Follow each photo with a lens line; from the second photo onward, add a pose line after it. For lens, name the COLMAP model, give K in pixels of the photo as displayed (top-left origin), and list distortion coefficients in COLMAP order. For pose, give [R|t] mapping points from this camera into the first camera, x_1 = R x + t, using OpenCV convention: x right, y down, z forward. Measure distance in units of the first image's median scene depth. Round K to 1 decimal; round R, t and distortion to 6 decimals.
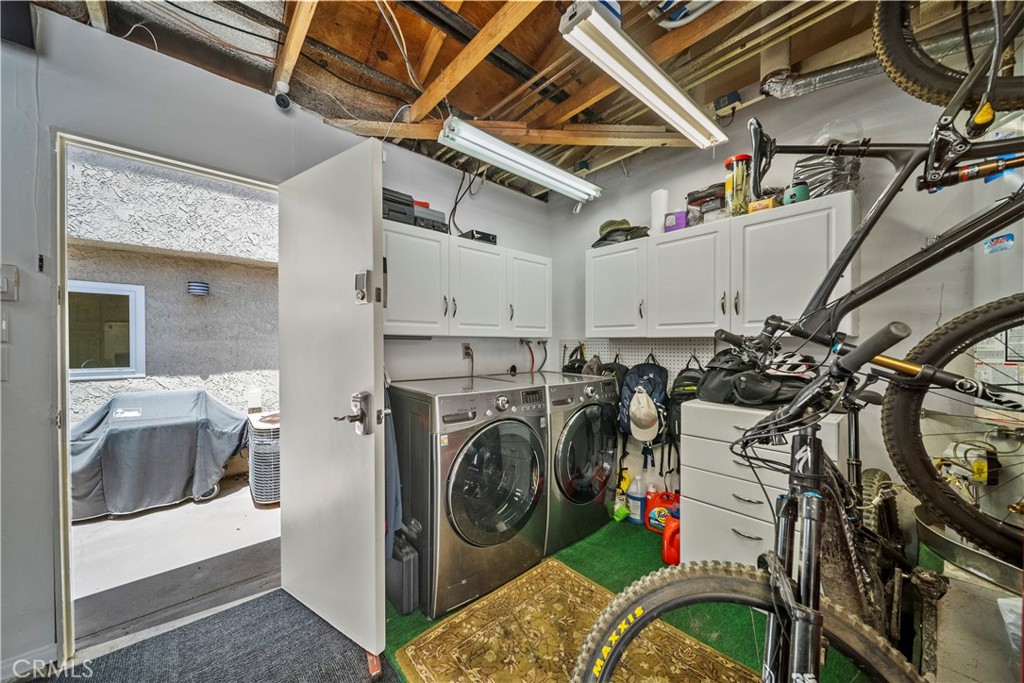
lens RADIAL K [[364.3, 0, 516.5], [0, 364.3, 348.5], [0, 0, 1]] dist [-0.001590, -0.000394]
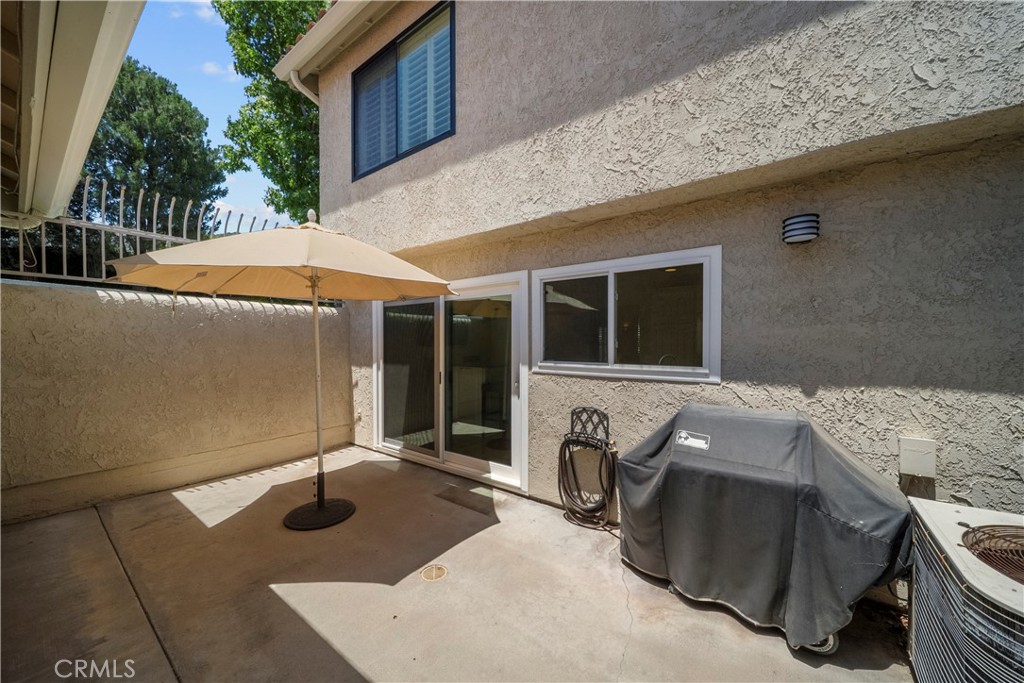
lens RADIAL K [[364.3, 0, 516.5], [0, 364.3, 348.5], [0, 0, 1]] dist [-0.001590, -0.000394]
pose [[0.215864, 0.016810, -0.976279, -0.459817], [-0.007329, 0.999852, 0.015596, 0.007819], [0.976396, 0.003788, 0.215955, 0.499604]]
